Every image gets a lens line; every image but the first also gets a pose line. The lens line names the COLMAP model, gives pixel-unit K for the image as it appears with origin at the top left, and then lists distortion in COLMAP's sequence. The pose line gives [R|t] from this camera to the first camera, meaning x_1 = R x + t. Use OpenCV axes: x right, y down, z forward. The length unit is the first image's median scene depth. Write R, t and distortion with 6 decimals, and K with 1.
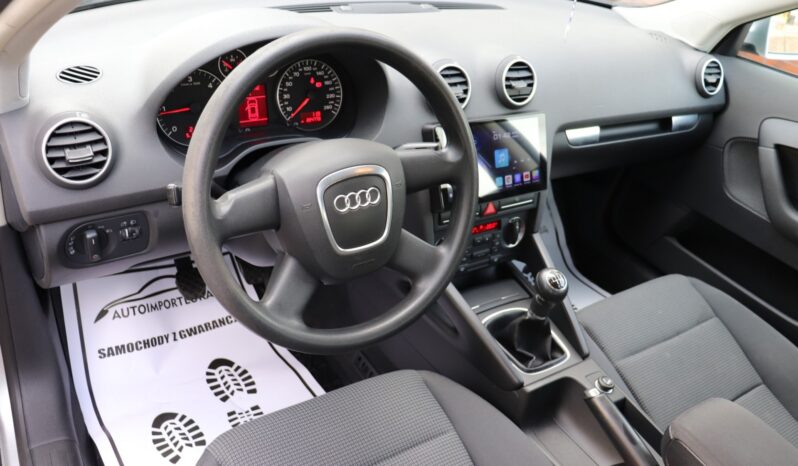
lens RADIAL K [[661.0, 0, 411.8], [0, 661.0, 231.0], [0, 0, 1]] dist [-0.179710, 0.132821]
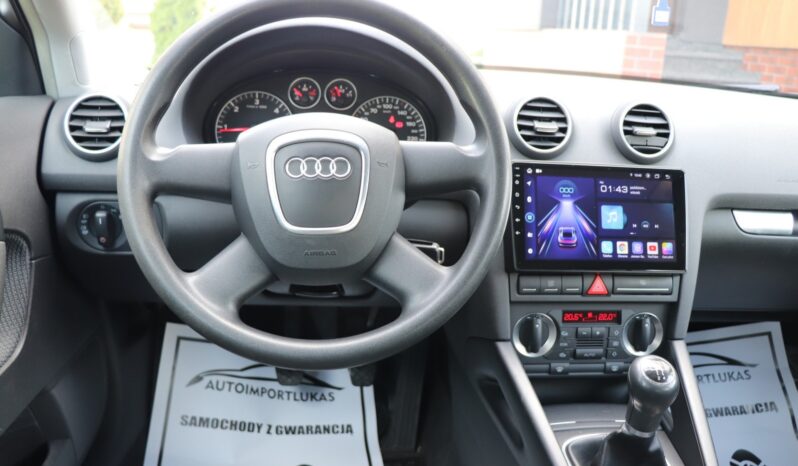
lens RADIAL K [[661.0, 0, 389.8], [0, 661.0, 229.2], [0, 0, 1]] dist [-0.179710, 0.132821]
pose [[0.879553, 0.029969, -0.474855, 0.276099], [-0.189649, 0.937390, -0.292118, 0.175662], [0.436370, 0.346989, 0.830168, 0.281422]]
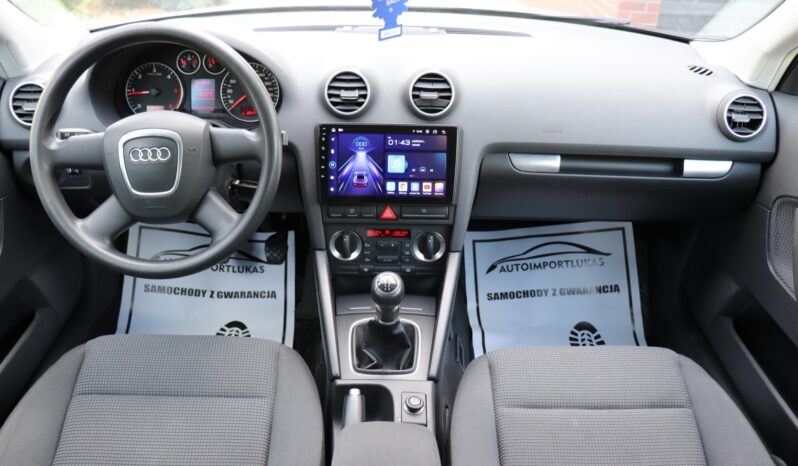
lens RADIAL K [[661.0, 0, 399.3], [0, 661.0, 219.4], [0, 0, 1]] dist [-0.179710, 0.132821]
pose [[0.842708, 0.147203, -0.517856, 0.710120], [-0.205893, 0.976892, -0.057365, 0.032426], [0.497445, 0.154965, 0.853542, 0.144556]]
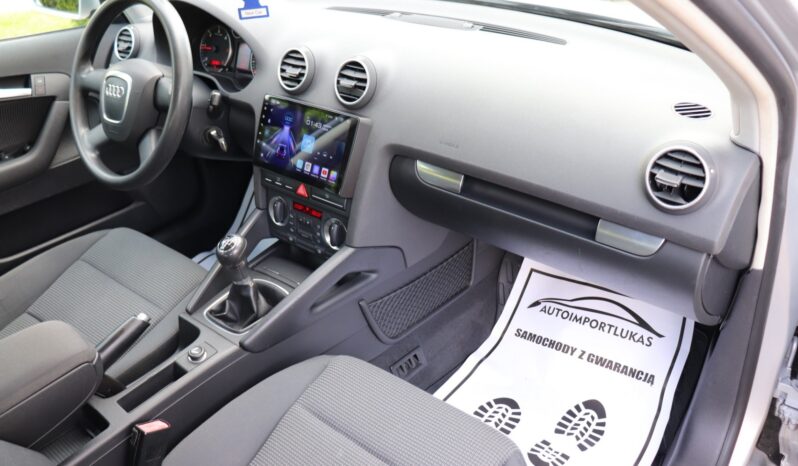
lens RADIAL K [[661.0, 0, 420.9], [0, 661.0, 219.9], [0, 0, 1]] dist [-0.179710, 0.132821]
pose [[0.320975, 0.325806, -0.889284, 1.209208], [-0.453397, 0.877239, 0.157746, -0.261330], [0.831508, 0.352566, 0.429291, 0.771840]]
